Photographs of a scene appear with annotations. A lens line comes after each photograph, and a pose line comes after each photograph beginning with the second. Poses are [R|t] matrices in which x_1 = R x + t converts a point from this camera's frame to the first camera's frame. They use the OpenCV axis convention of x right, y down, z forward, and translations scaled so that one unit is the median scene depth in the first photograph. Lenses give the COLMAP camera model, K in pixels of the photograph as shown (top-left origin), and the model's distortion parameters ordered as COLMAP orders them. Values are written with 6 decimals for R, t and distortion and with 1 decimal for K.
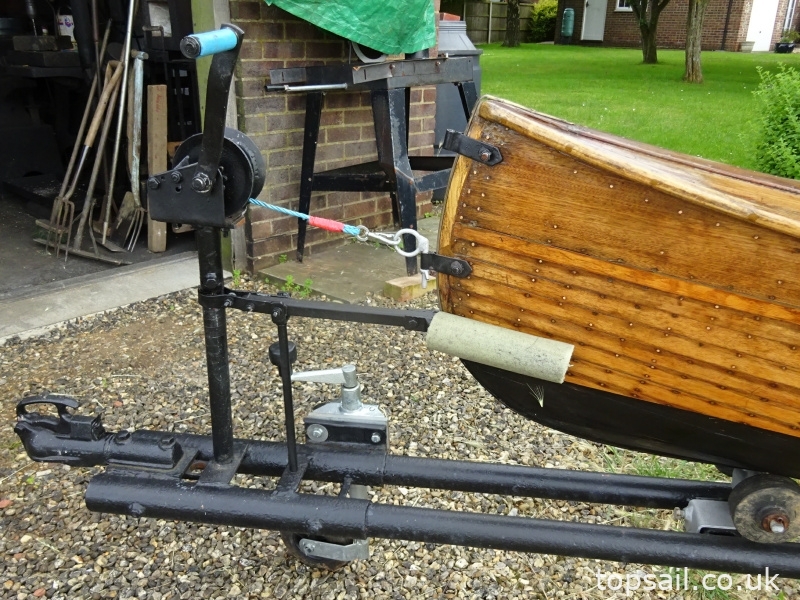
lens RADIAL K [[712.9, 0, 399.8], [0, 712.9, 323.2], [0, 0, 1]] dist [0.001677, 0.001740]
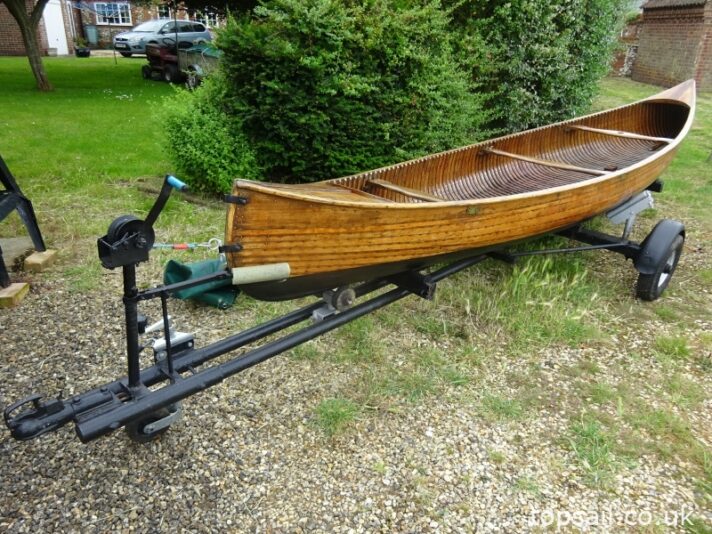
lens RADIAL K [[565.3, 0, 366.0], [0, 565.3, 288.1], [0, 0, 1]] dist [0.010629, 0.000500]
pose [[0.596038, -0.333458, 0.730441, -1.145356], [0.303049, 0.935833, 0.179936, -0.168724], [-0.743573, 0.114111, 0.658846, -0.595991]]
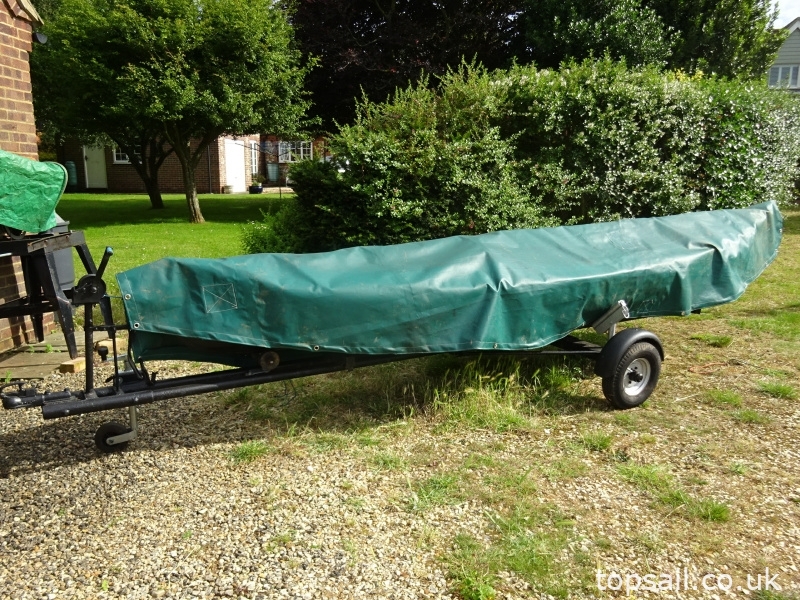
lens RADIAL K [[712.9, 0, 399.8], [0, 712.9, 323.2], [0, 0, 1]] dist [0.001677, 0.001740]
pose [[0.790349, -0.151415, 0.593651, -1.144911], [0.253047, 0.963143, -0.091234, 0.615881], [-0.557956, 0.222328, 0.799534, -2.427226]]
